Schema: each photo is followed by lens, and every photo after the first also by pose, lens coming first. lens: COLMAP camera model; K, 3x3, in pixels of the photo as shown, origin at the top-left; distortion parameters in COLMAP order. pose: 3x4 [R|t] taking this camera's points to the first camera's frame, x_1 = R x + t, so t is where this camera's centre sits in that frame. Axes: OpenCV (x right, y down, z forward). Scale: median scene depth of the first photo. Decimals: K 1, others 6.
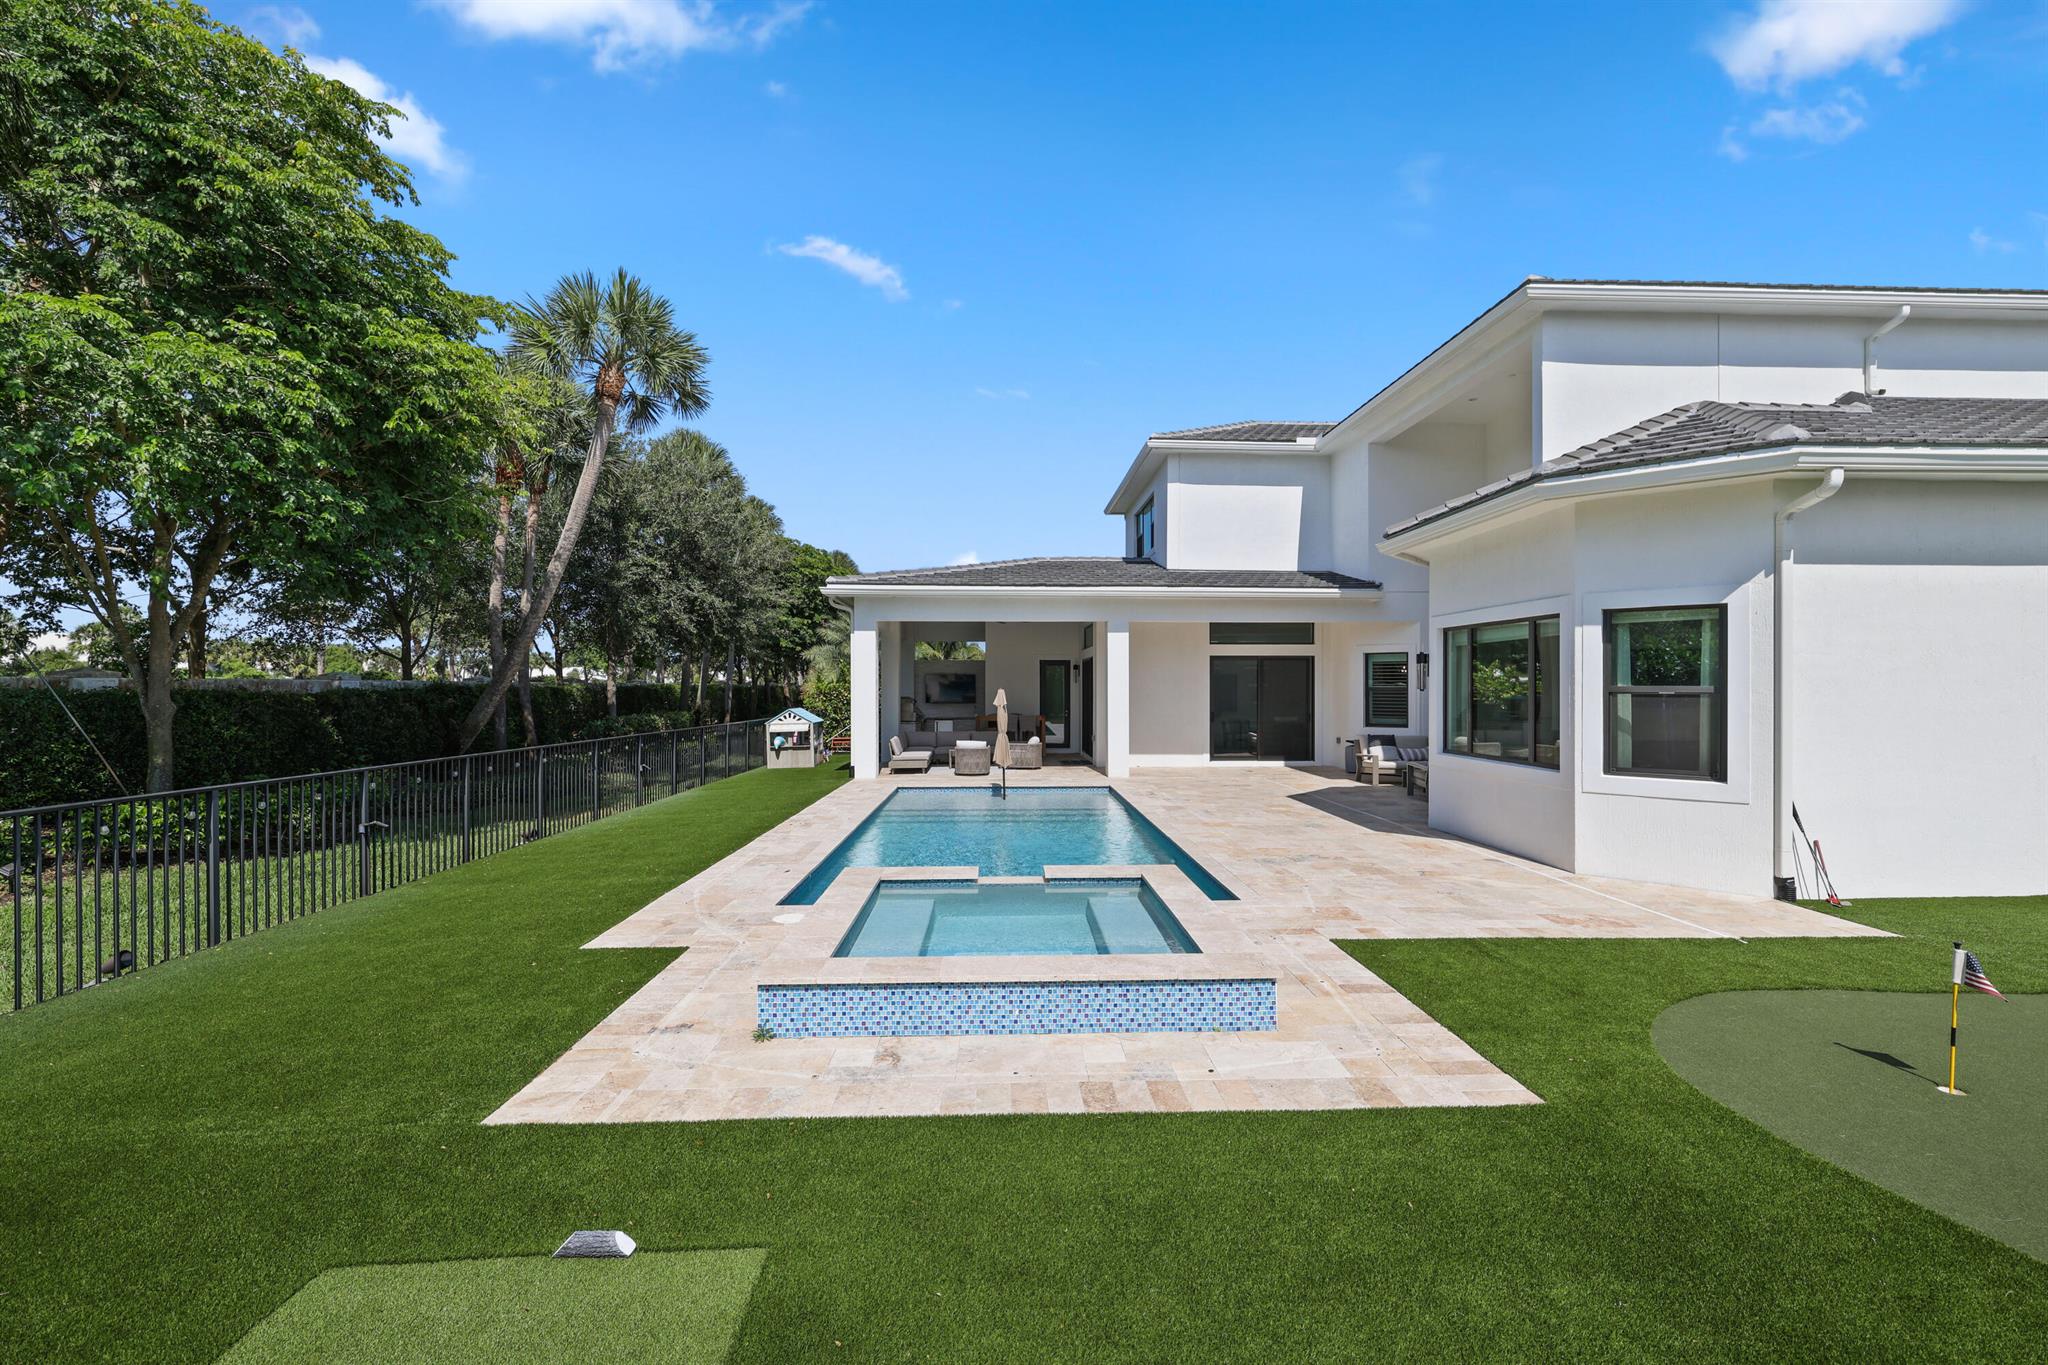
lens RADIAL K [[859.1, 0, 1026.3], [0, 859.1, 688.9], [0, 0, 1]] dist [0.003786, 0.000254]
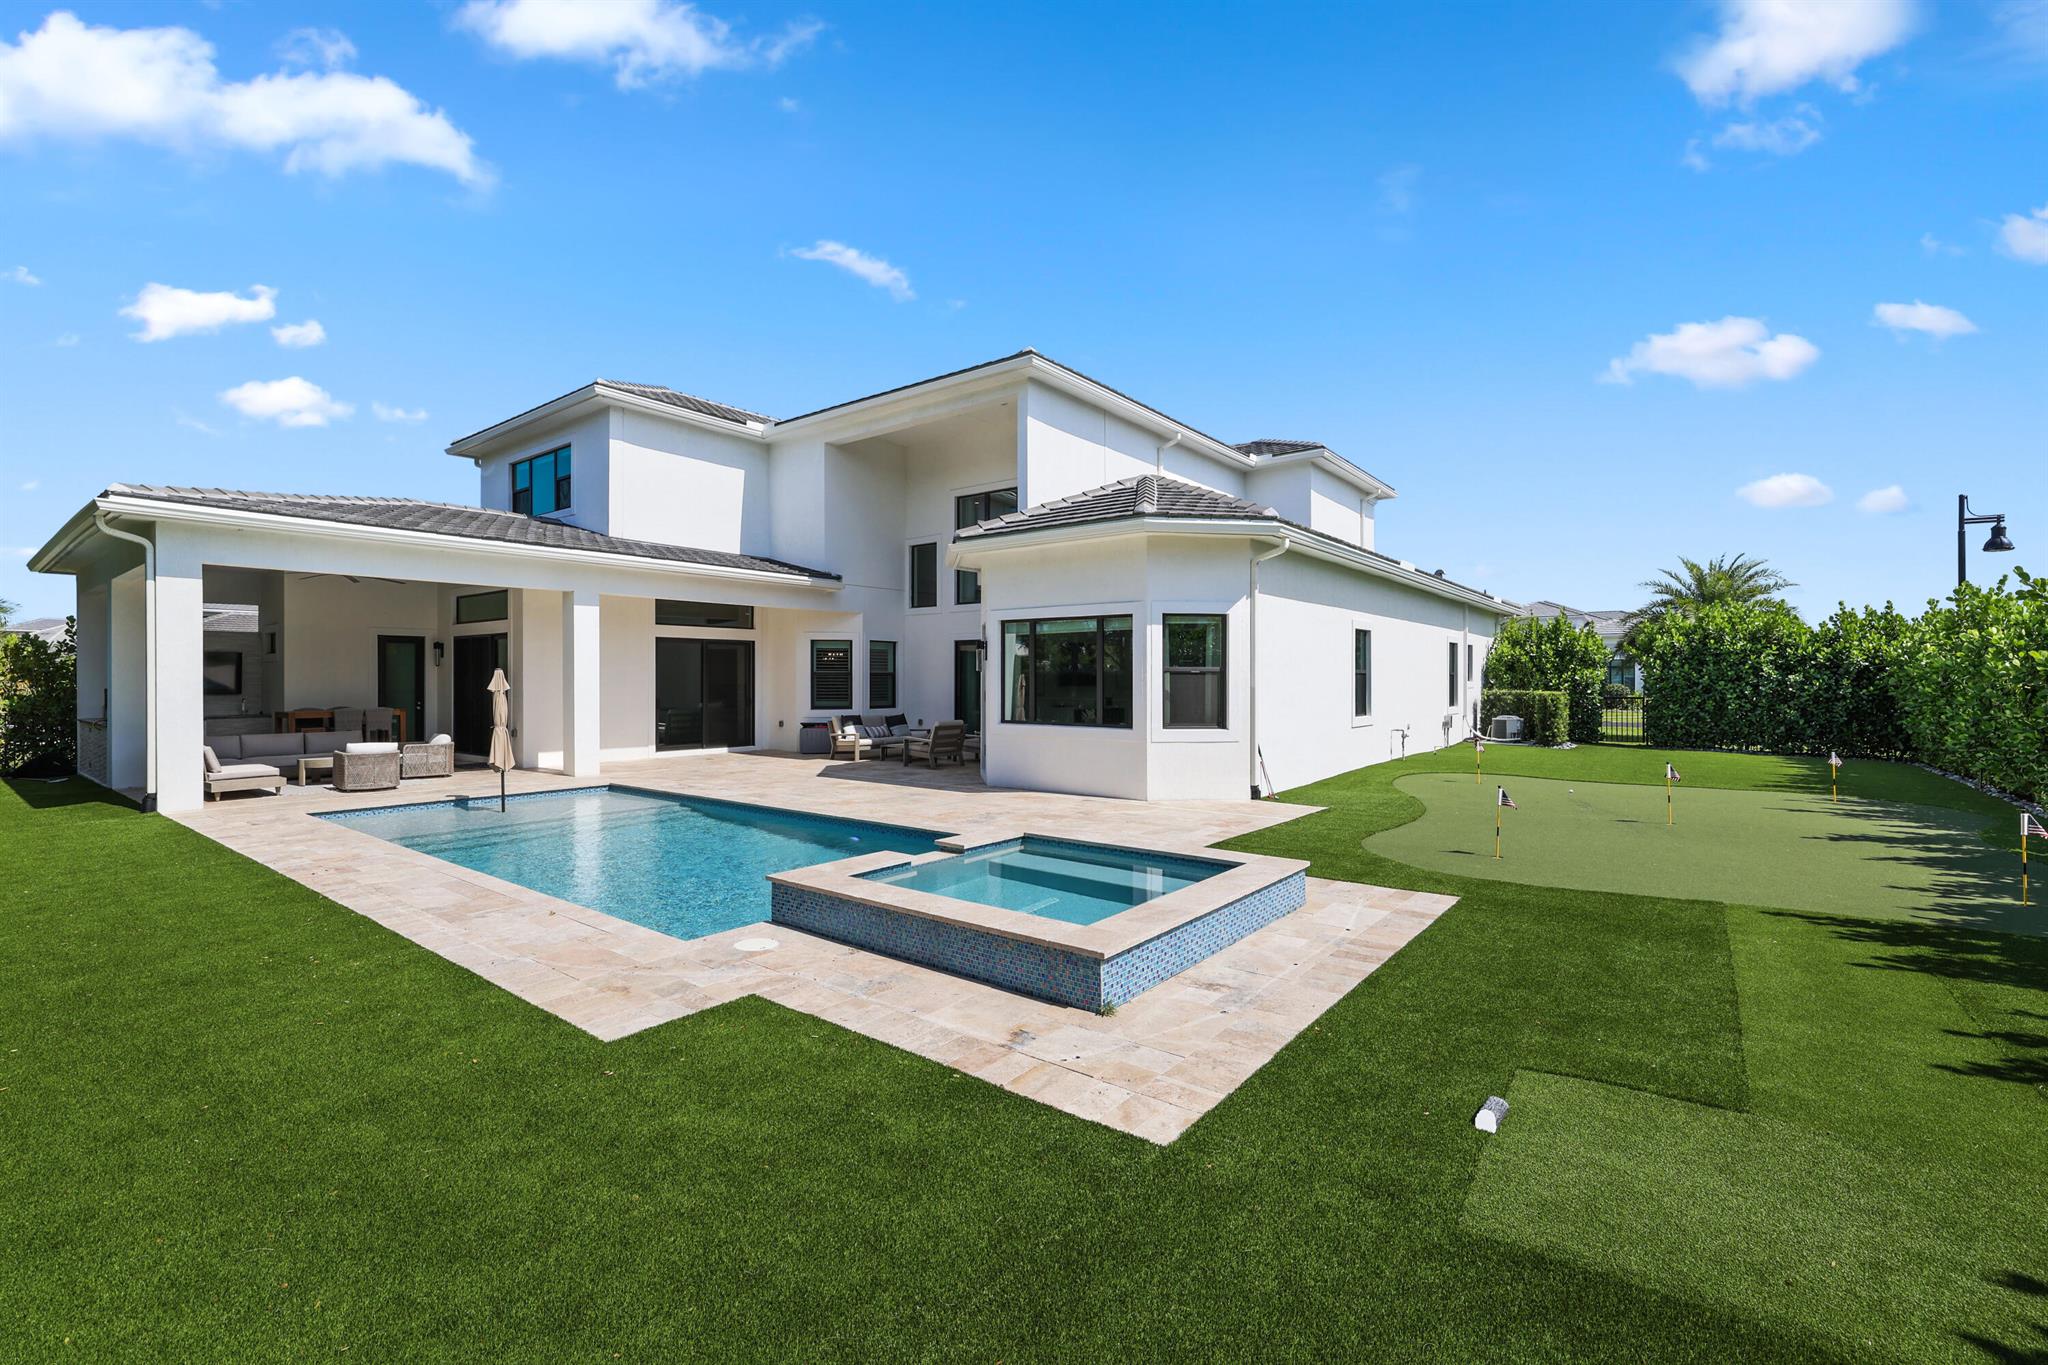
lens RADIAL K [[878.4, 0, 1024.0], [0, 878.4, 682.5], [0, 0, 1]] dist [-0.000376, -0.000036]
pose [[0.649235, -0.002749, 0.760583, -0.561917], [0.000697, 0.999995, 0.003020, 0.017092], [-0.760588, -0.001431, 0.649234, 0.218674]]
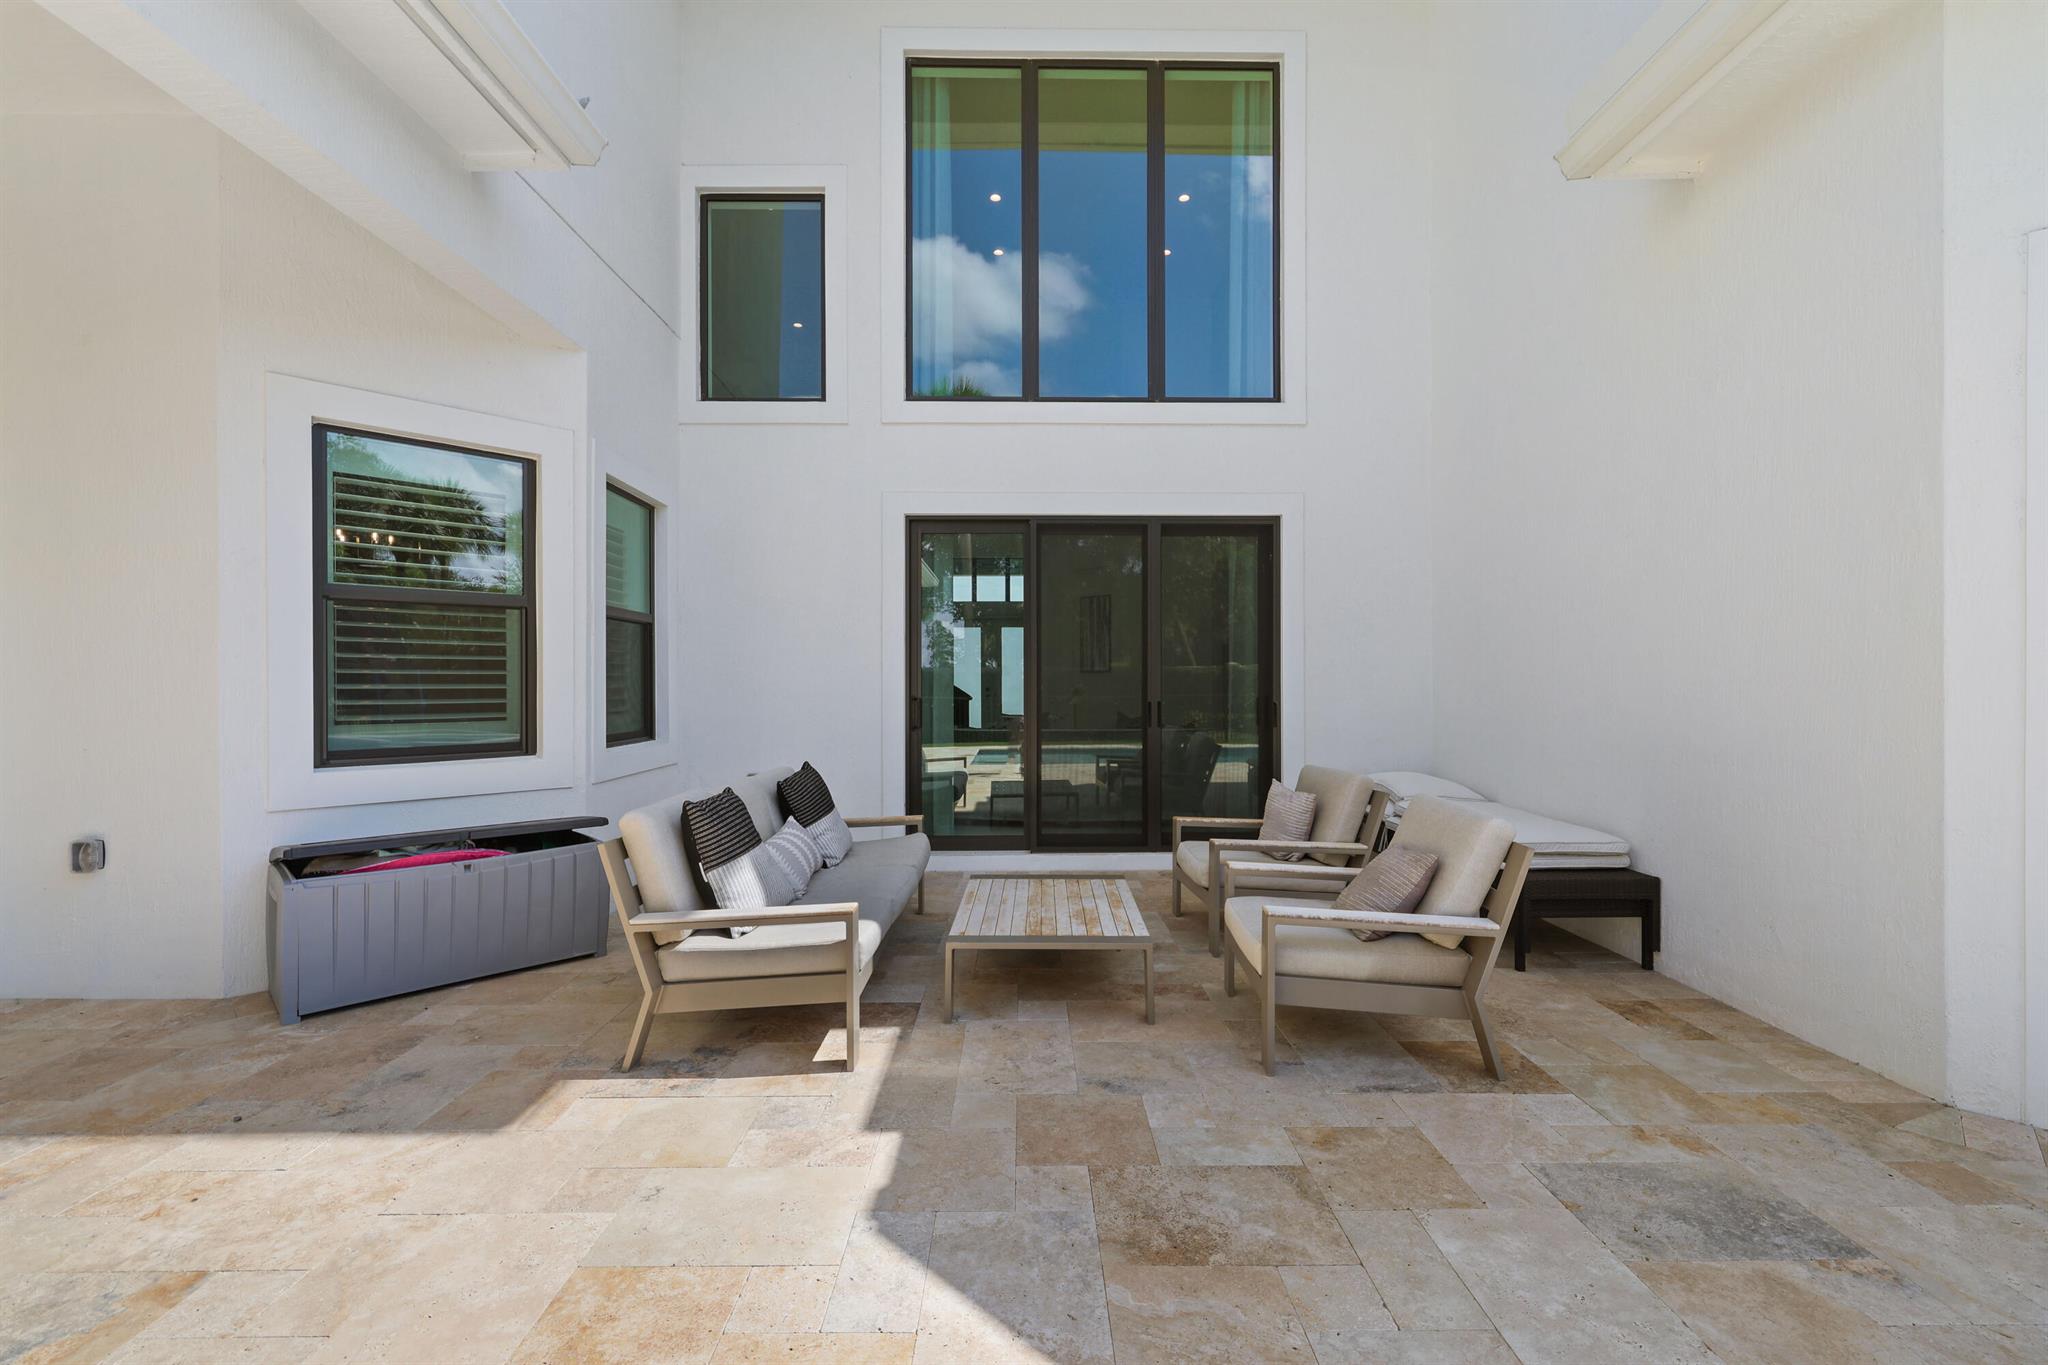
lens RADIAL K [[859.1, 0, 1026.3], [0, 859.1, 688.9], [0, 0, 1]] dist [0.003786, 0.000254]
pose [[0.031082, -0.008485, 0.999481, 0.409151], [0.002375, 0.999962, 0.008415, 0.050329], [-0.999514, 0.002112, 0.031101, 1.786853]]
